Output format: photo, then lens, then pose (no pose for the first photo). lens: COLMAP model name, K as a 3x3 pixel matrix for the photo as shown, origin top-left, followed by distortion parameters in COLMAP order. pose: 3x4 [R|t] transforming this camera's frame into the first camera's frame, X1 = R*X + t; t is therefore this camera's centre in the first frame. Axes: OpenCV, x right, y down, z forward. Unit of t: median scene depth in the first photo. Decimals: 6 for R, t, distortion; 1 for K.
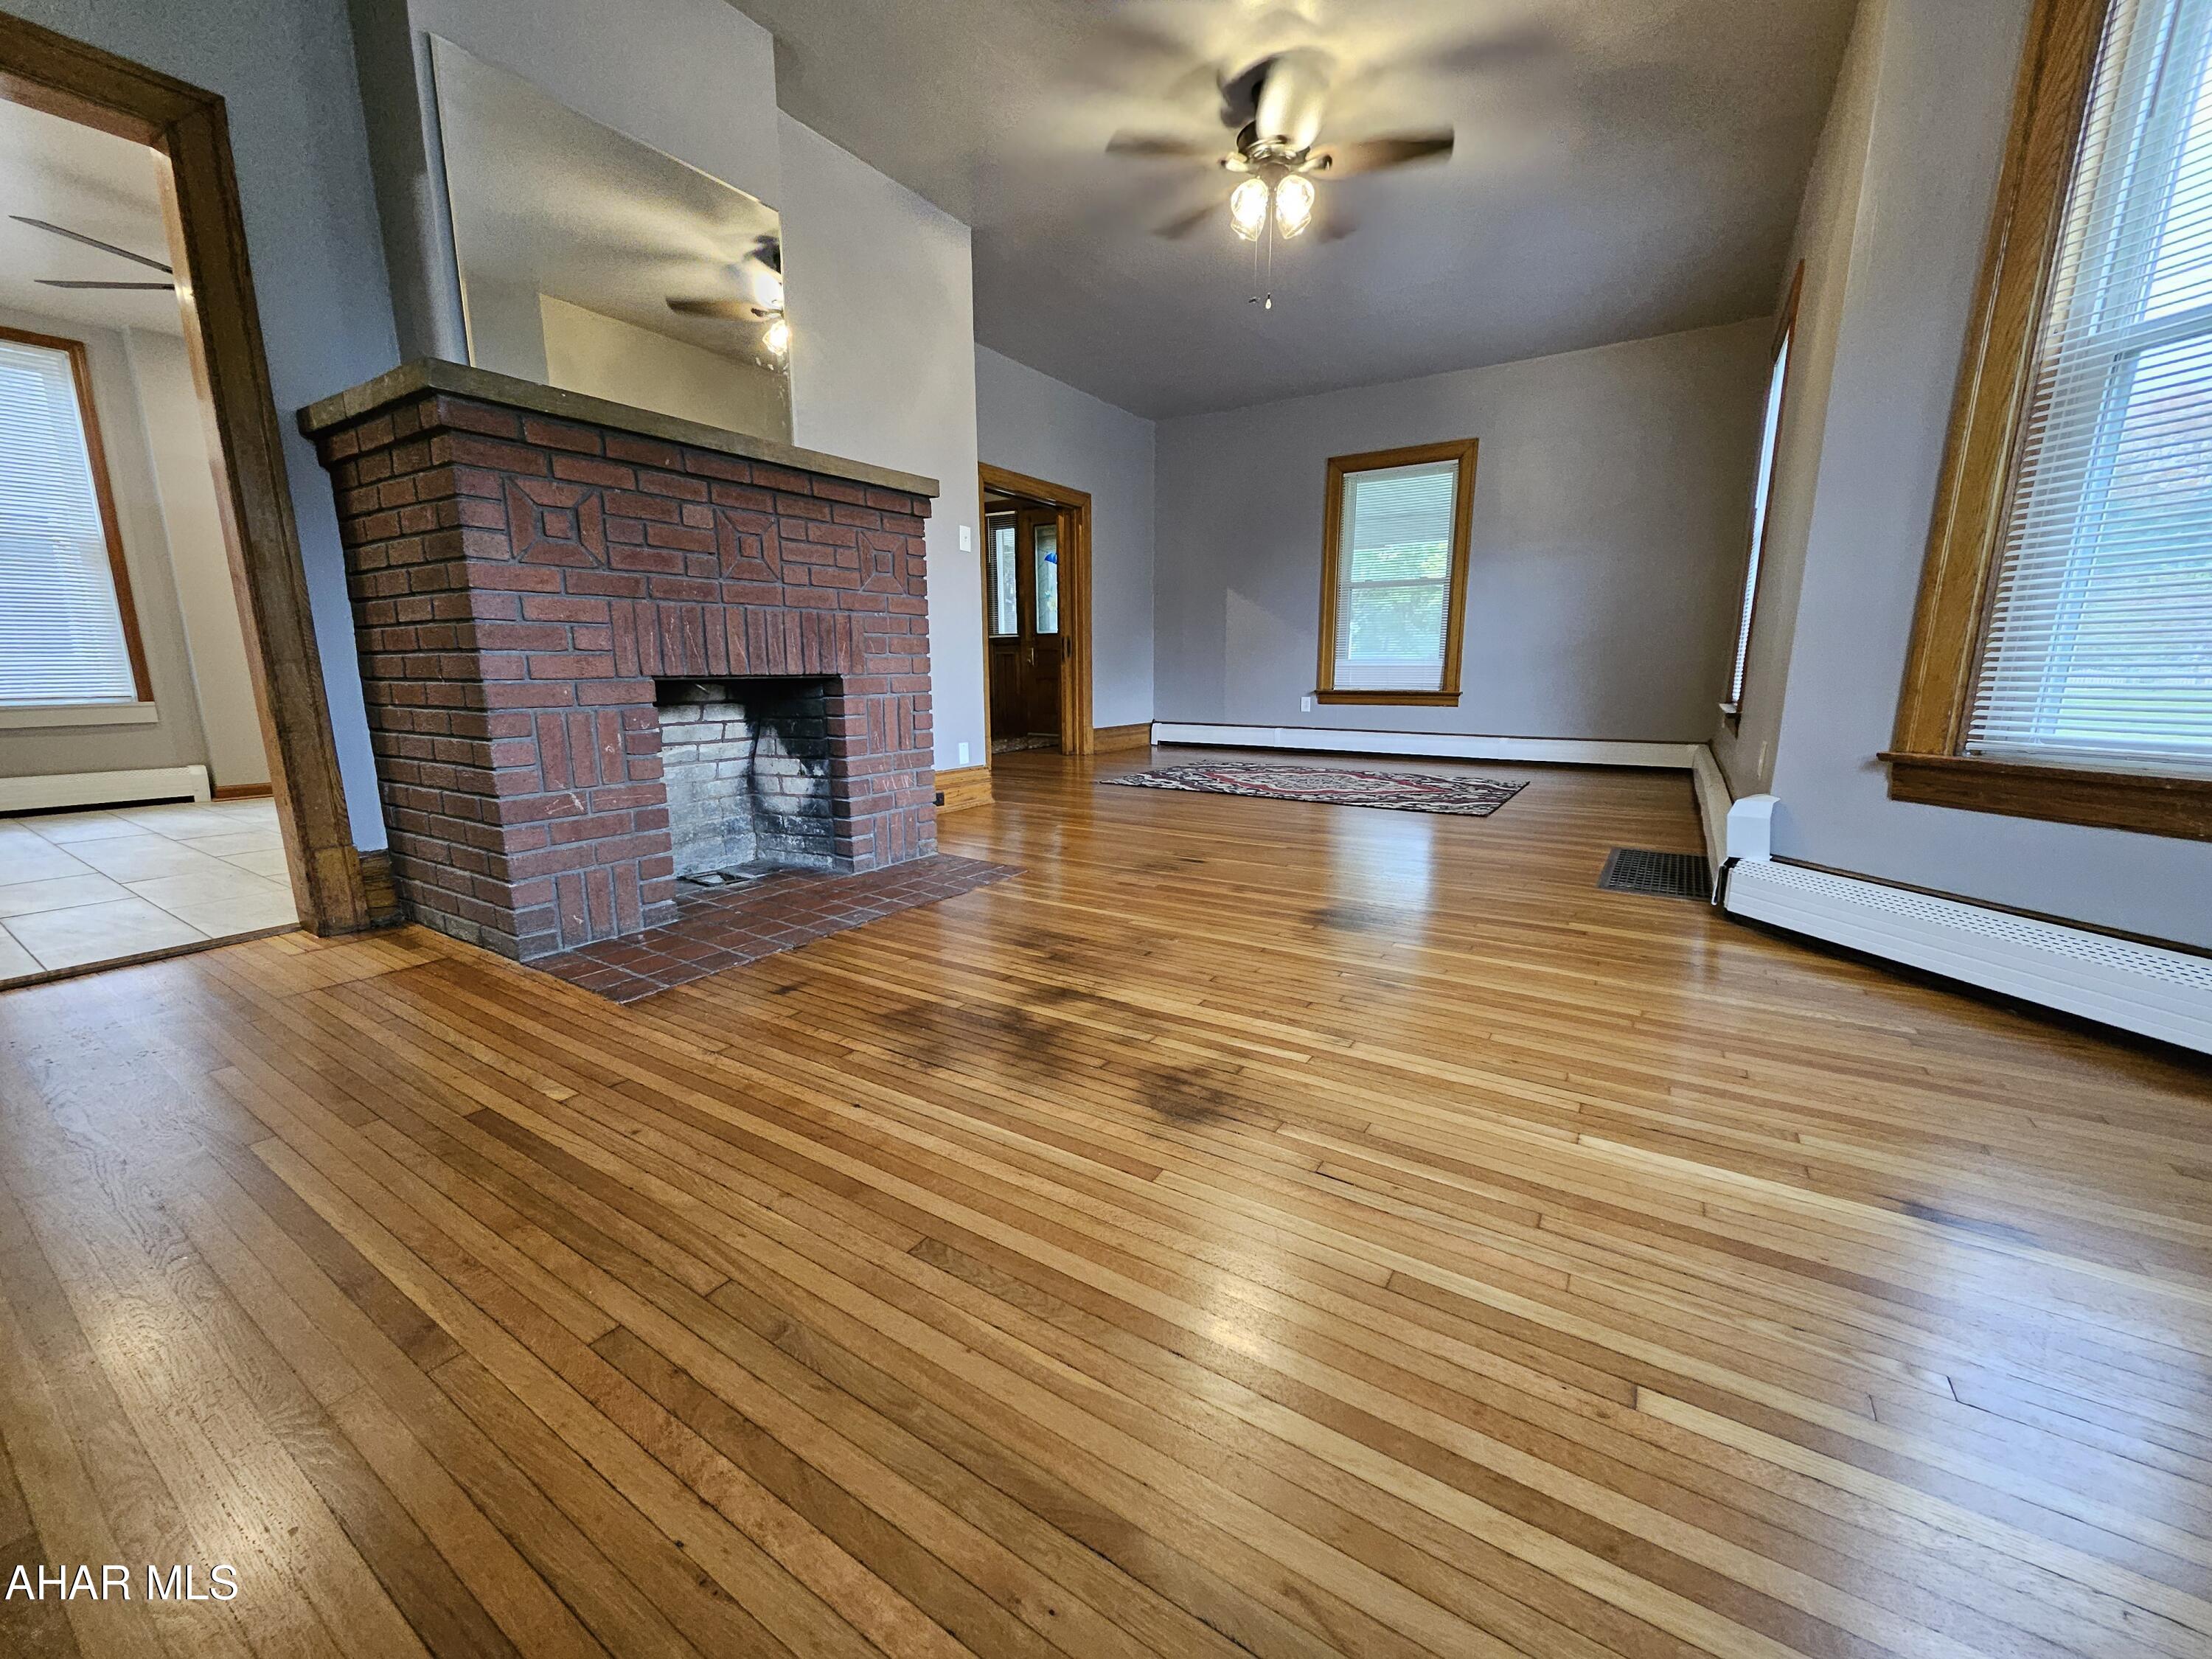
lens RADIAL K [[867.9, 0, 1114.7], [0, 867.9, 839.3], [0, 0, 1]] dist [0.000020, 0.000580]
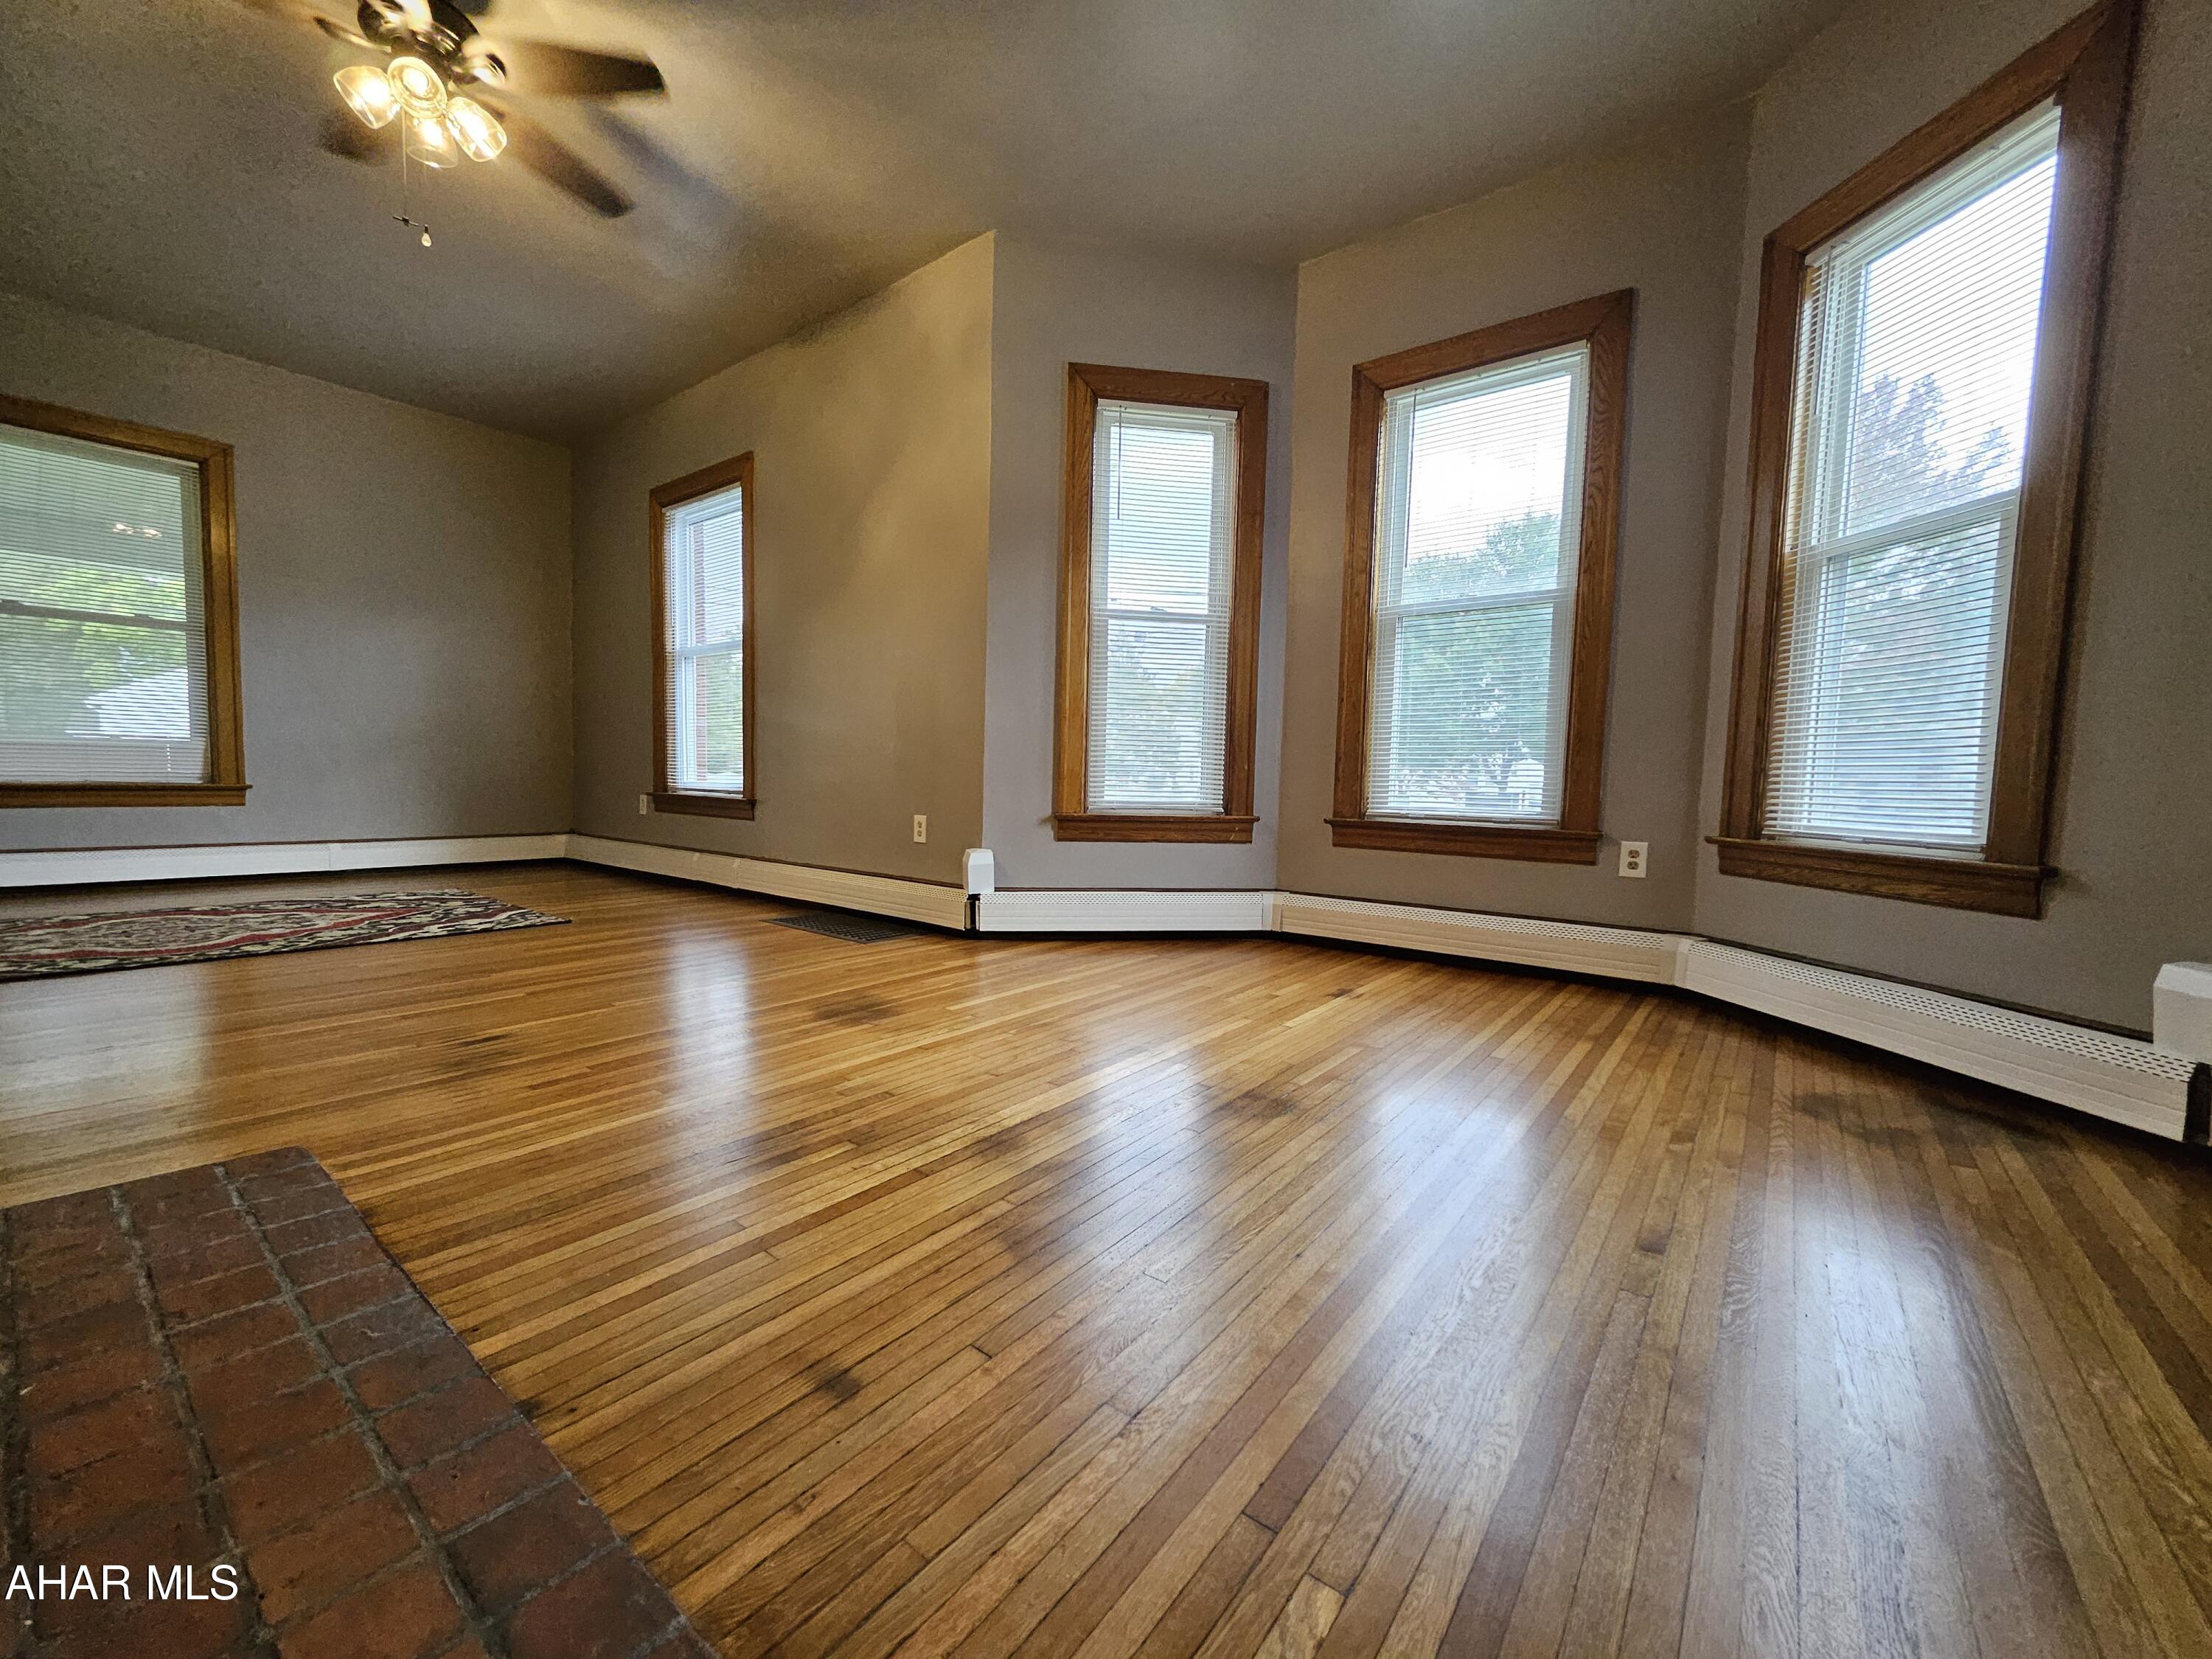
lens RADIAL K [[867.9, 0, 1119.5], [0, 867.9, 828.9], [0, 0, 1]] dist [0.000020, 0.000580]
pose [[0.081426, -0.055214, 0.995149, -0.773699], [0.172792, 0.984127, 0.040464, -0.113805], [-0.981587, 0.168659, 0.089674, 0.701109]]
